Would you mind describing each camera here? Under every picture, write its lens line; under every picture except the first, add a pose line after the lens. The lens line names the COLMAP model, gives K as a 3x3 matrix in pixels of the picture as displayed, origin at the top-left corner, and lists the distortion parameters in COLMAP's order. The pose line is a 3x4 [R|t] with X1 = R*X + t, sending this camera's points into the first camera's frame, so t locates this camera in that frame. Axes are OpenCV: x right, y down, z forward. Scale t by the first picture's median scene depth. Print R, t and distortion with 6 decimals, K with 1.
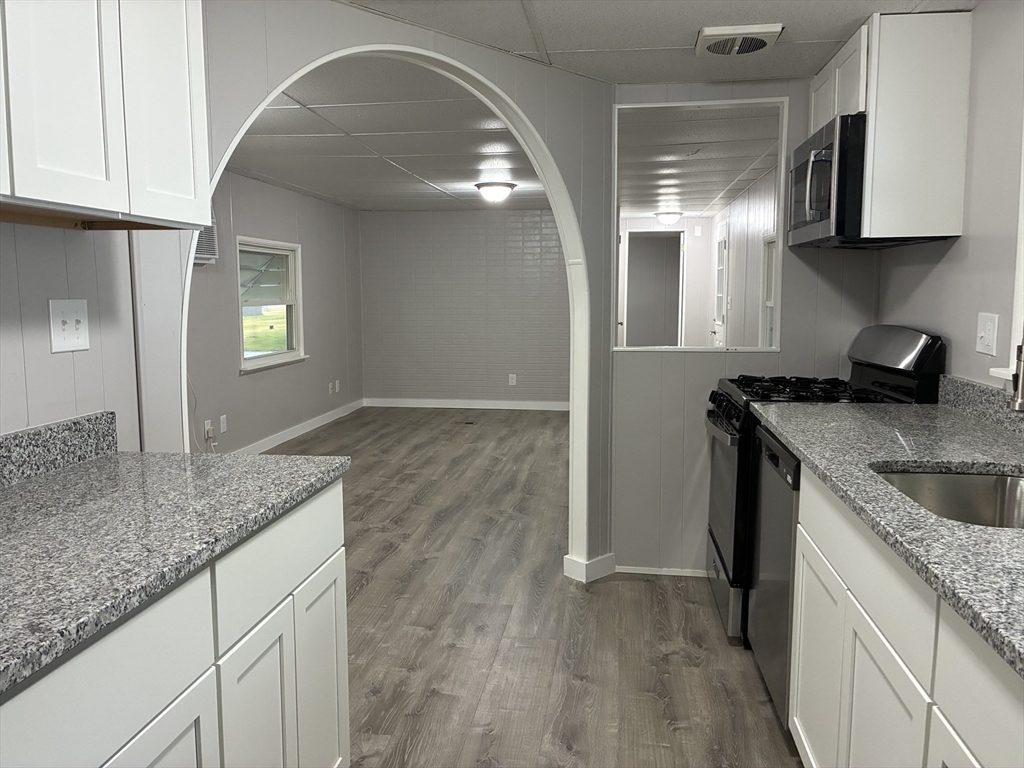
lens RADIAL K [[778.0, 0, 509.4], [0, 778.0, 386.3], [0, 0, 1]] dist [0.018043, -0.068325]
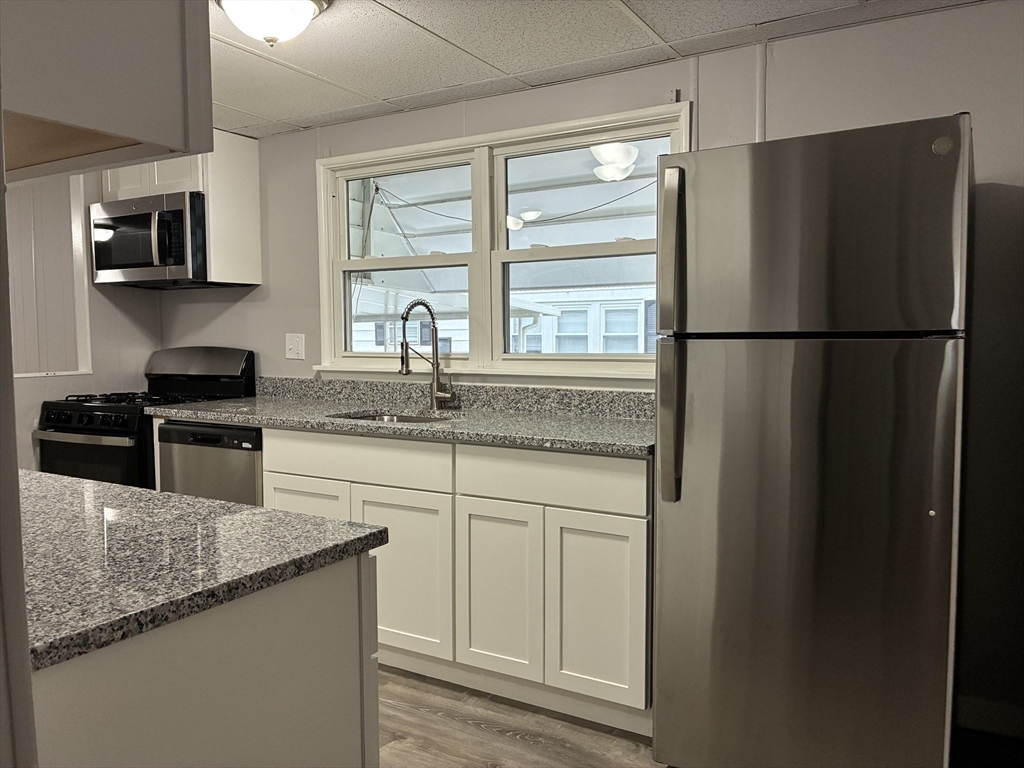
lens RADIAL K [[778.0, 0, 509.4], [0, 778.0, 386.3], [0, 0, 1]] dist [0.018043, -0.068325]
pose [[0.380950, -0.059205, 0.922698, -0.619054], [0.114200, 0.993319, 0.016587, 0.033291], [-0.917516, 0.099053, 0.385167, -0.019100]]
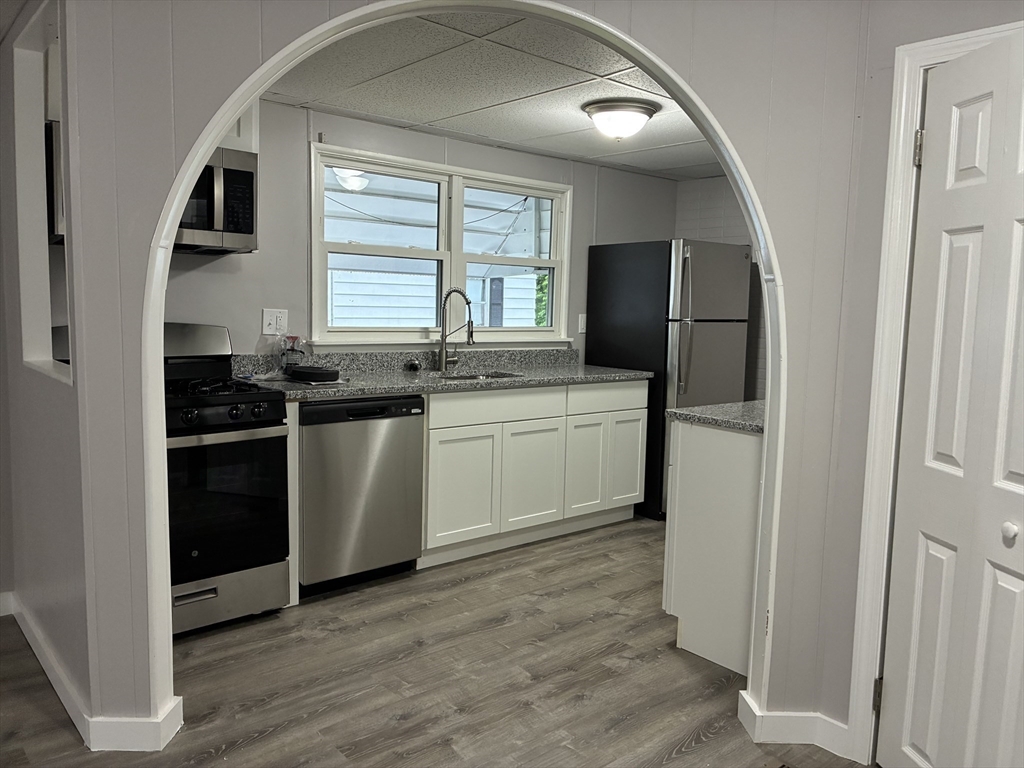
lens RADIAL K [[778.0, 0, 509.4], [0, 778.0, 386.3], [0, 0, 1]] dist [0.018043, -0.068325]
pose [[-0.755941, -0.085825, 0.648990, -0.685876], [0.054050, 0.979801, 0.192531, -0.191188], [-0.652405, 0.180619, -0.736033, 1.640828]]
